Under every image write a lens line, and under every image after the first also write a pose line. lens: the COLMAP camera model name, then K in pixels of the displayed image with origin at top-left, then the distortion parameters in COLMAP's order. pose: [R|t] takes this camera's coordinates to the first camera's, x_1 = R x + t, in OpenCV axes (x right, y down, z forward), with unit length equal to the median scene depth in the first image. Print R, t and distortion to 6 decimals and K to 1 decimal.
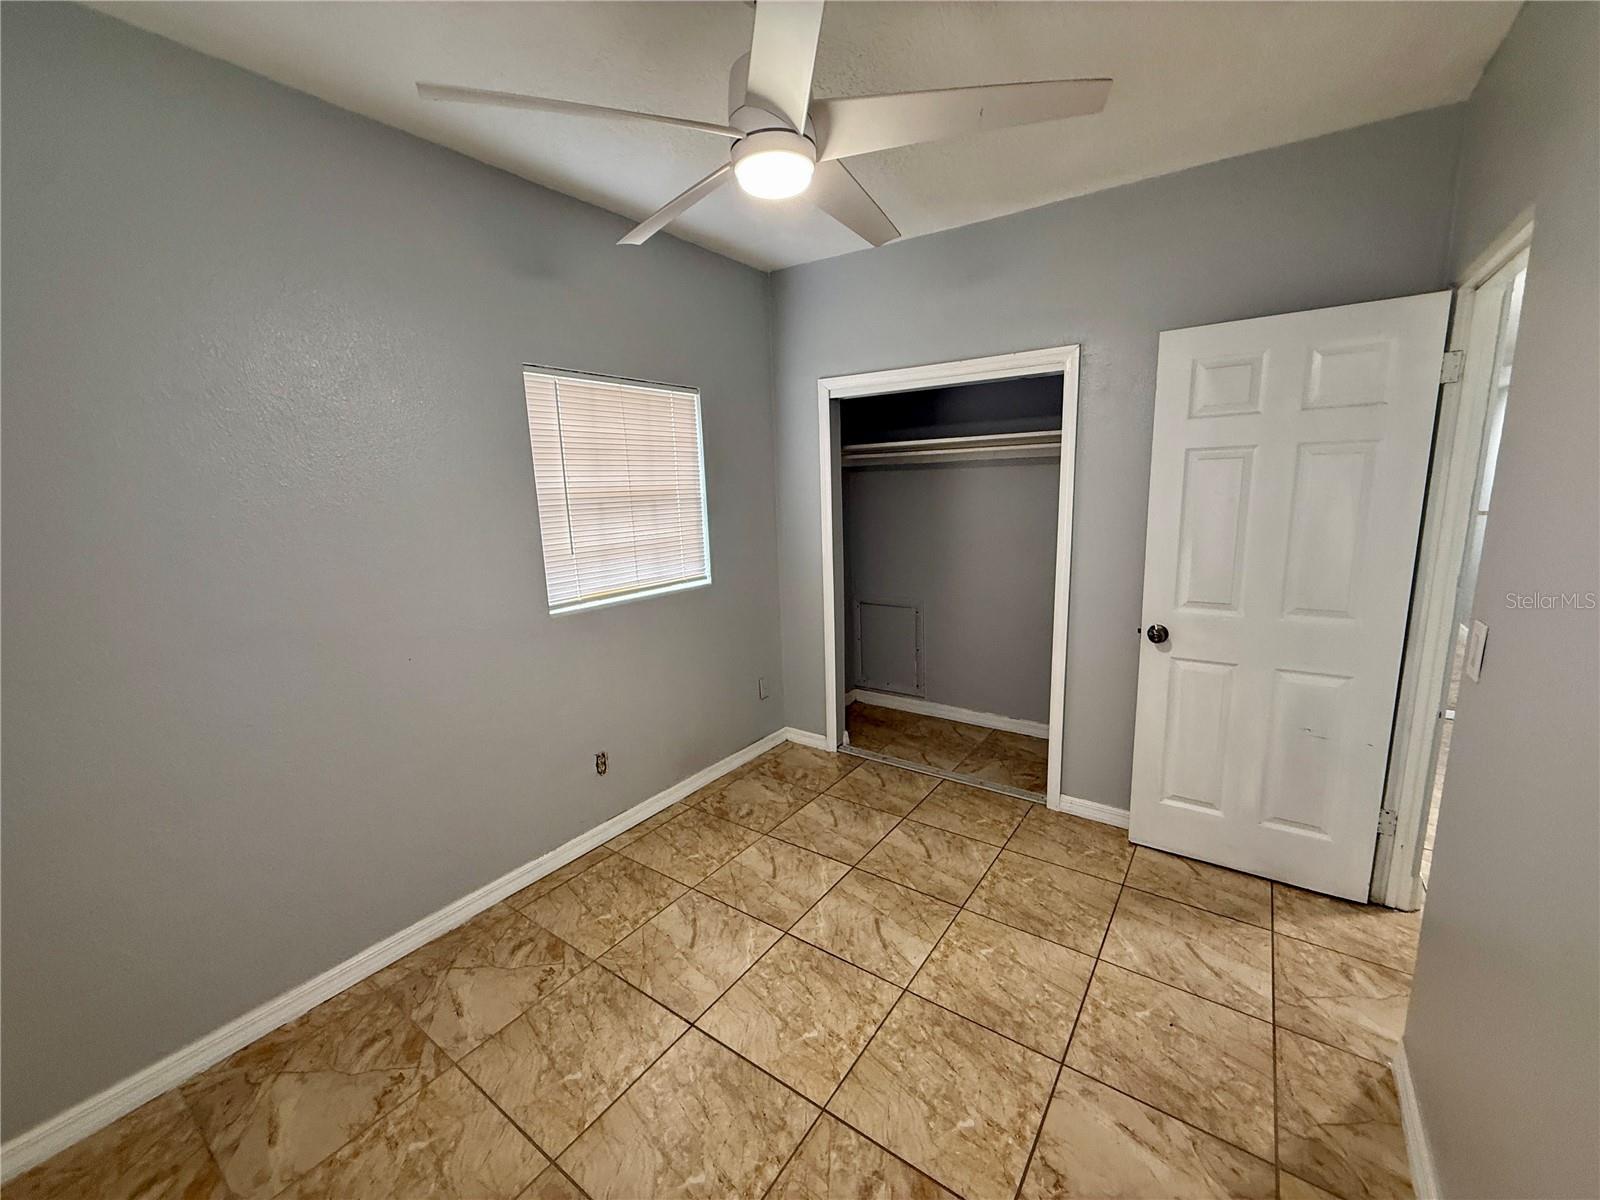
lens RADIAL K [[639.1, 0, 800.4], [0, 639.1, 602.8], [0, 0, 1]] dist [-0.000771, -0.000364]
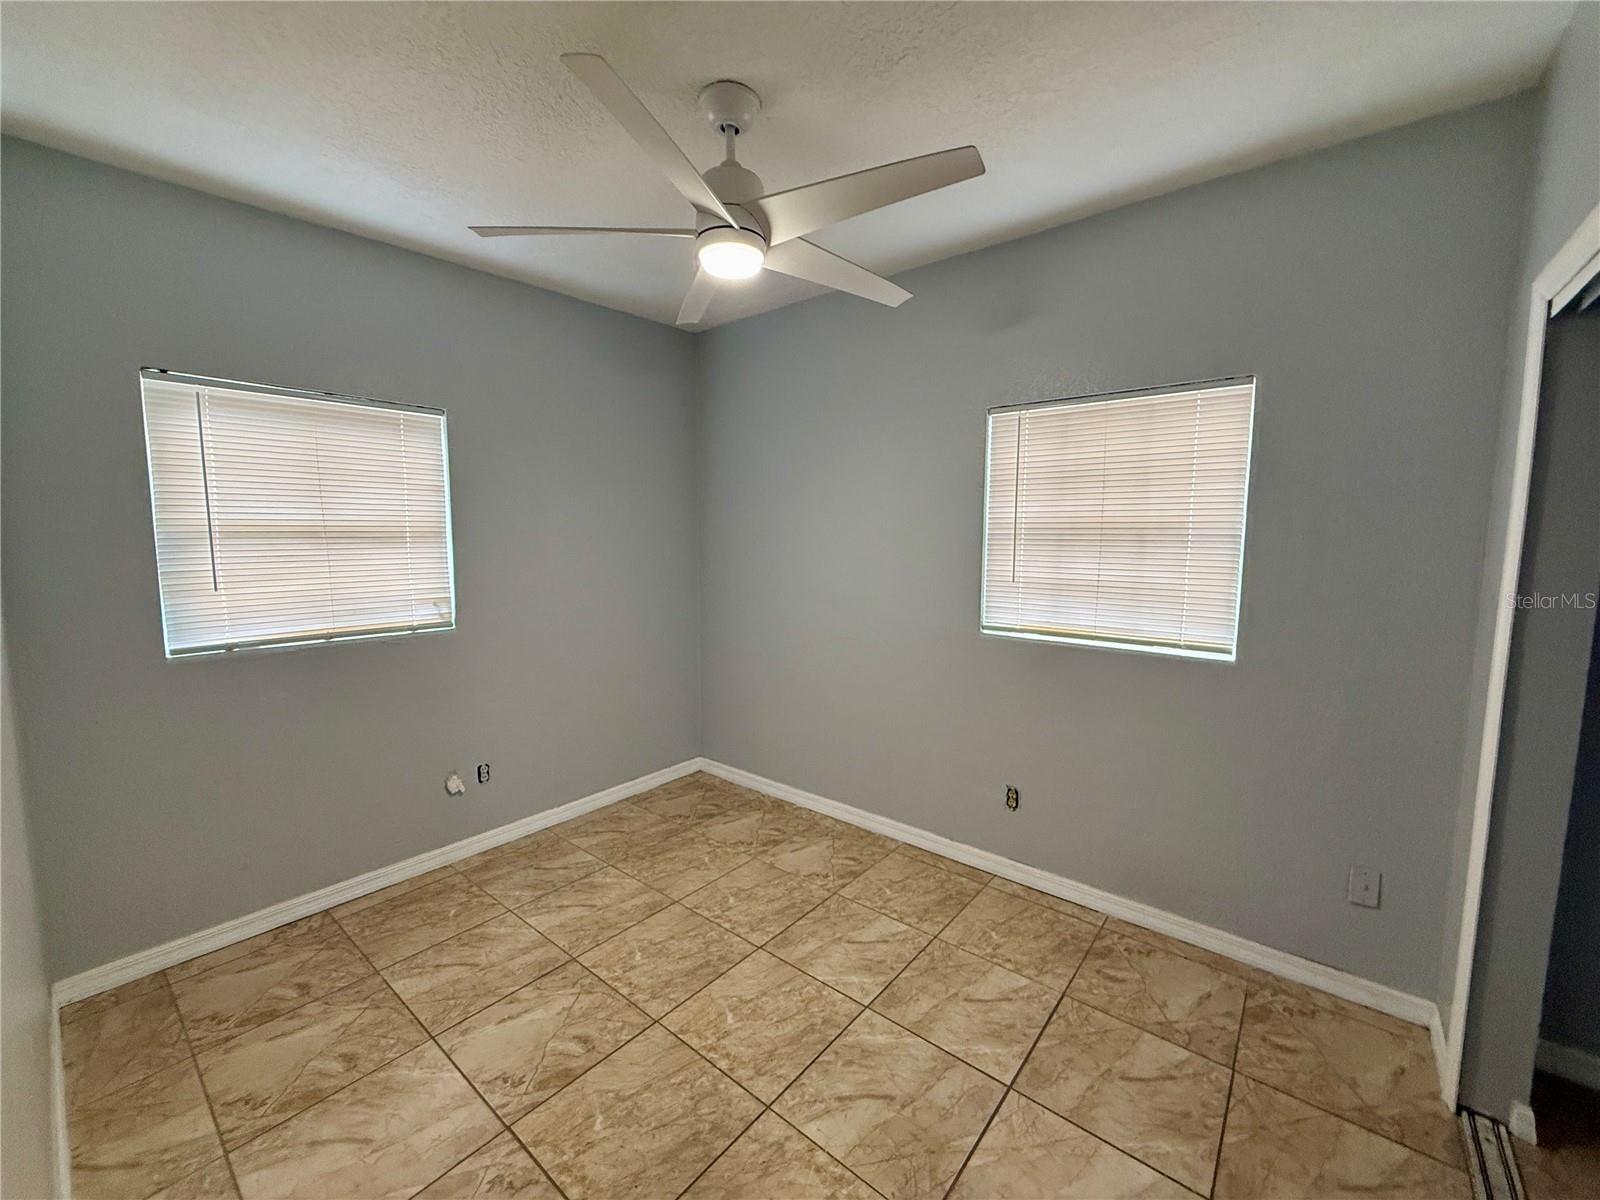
lens RADIAL K [[639.1, 0, 800.4], [0, 639.1, 602.8], [0, 0, 1]] dist [-0.000771, -0.000364]
pose [[-0.072604, 0.136126, -0.988028, 0.759501], [-0.186102, 0.971394, 0.147510, -0.146208], [0.979844, 0.194584, -0.045194, 0.797480]]
